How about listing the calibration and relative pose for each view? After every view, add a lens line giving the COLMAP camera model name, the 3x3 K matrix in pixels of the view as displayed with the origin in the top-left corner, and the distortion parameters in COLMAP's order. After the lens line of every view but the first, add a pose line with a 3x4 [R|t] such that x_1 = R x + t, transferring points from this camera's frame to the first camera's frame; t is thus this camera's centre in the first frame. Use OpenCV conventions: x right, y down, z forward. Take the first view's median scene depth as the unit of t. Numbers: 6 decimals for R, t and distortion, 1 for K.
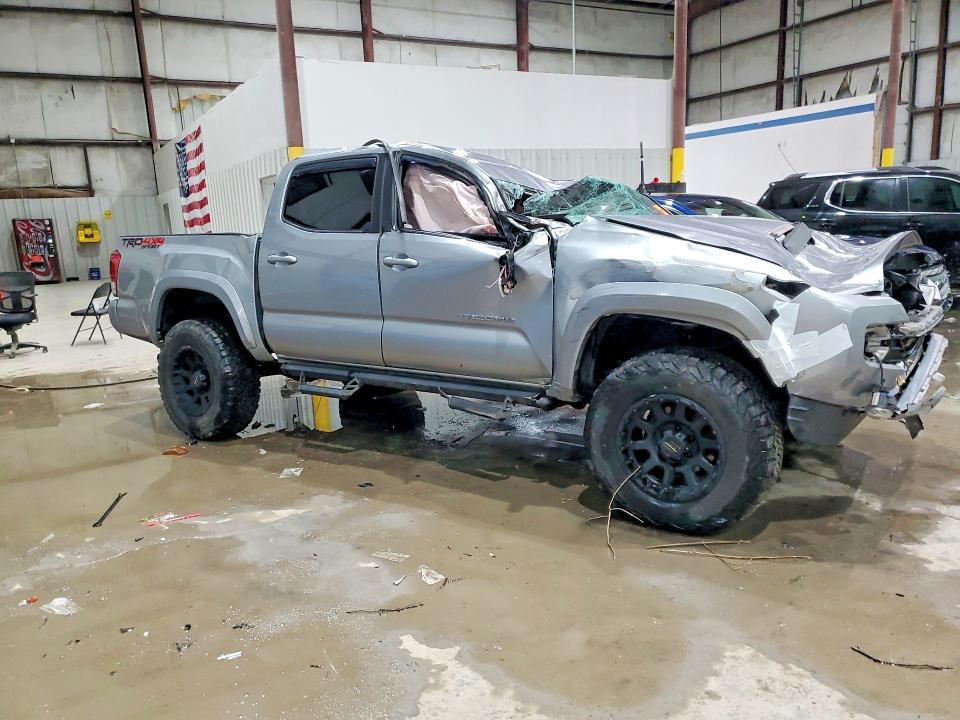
lens RADIAL K [[718.1, 0, 479.8], [0, 718.1, 382.3], [0, 0, 1]] dist [-0.000864, -0.004943]
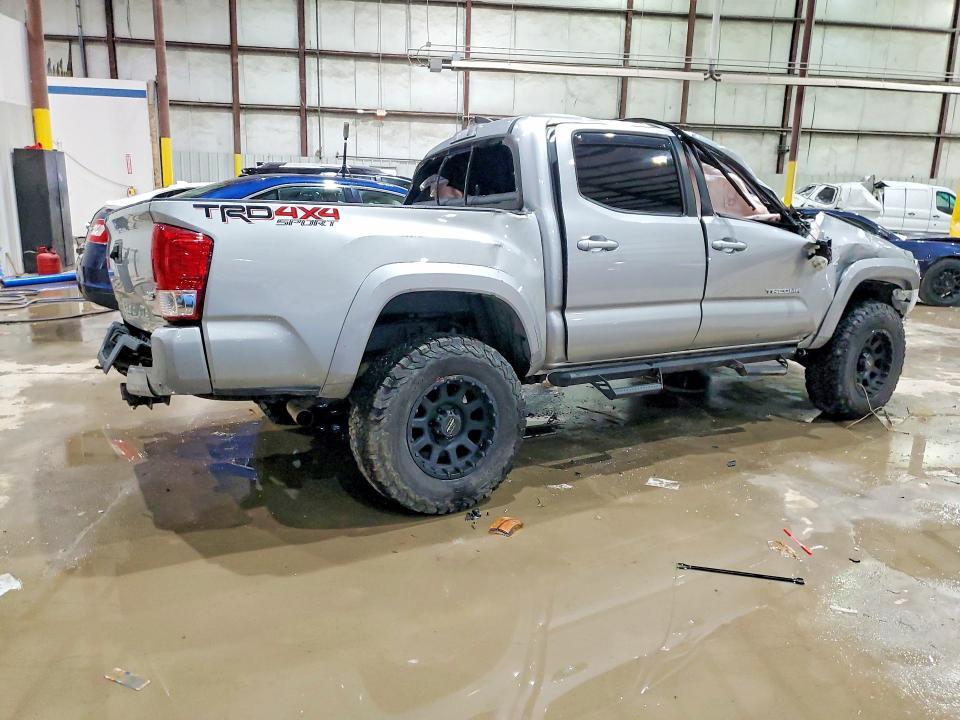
lens RADIAL K [[739.2, 0, 480.0], [0, 739.2, 360.0], [0, 0, 1]] dist [0.008041, 0.002092]
pose [[0.424773, -0.135104, 0.895162, -1.134814], [0.149308, 0.985716, 0.077922, -0.126137], [-0.892903, 0.100556, 0.438878, 0.773754]]
